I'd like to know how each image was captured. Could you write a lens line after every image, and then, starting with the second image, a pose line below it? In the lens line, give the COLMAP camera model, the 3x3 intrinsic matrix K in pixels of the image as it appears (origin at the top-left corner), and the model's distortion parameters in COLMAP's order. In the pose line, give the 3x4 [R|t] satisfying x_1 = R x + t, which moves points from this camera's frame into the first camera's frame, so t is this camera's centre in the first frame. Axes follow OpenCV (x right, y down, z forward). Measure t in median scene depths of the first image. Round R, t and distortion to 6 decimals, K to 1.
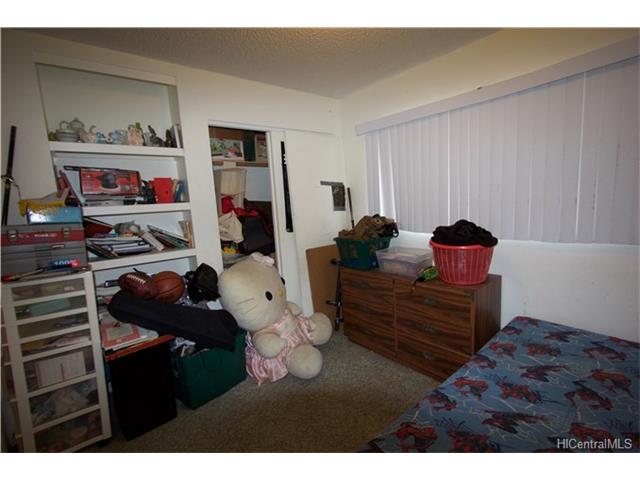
lens RADIAL K [[294.0, 0, 323.2], [0, 294.0, 241.2], [0, 0, 1]] dist [-0.022700, 0.000697]
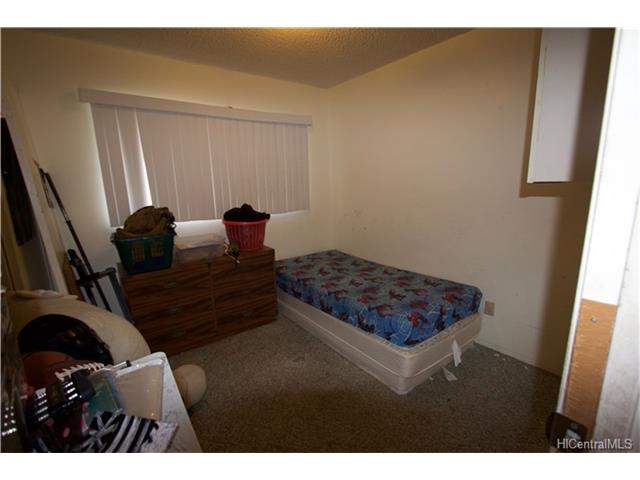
lens RADIAL K [[294.0, 0, 323.2], [0, 294.0, 241.2], [0, 0, 1]] dist [-0.022700, 0.000697]
pose [[0.015622, -0.140207, 0.989999, -0.834146], [0.156905, 0.978197, 0.136059, -0.027867], [-0.987490, 0.153210, 0.037281, 0.581764]]
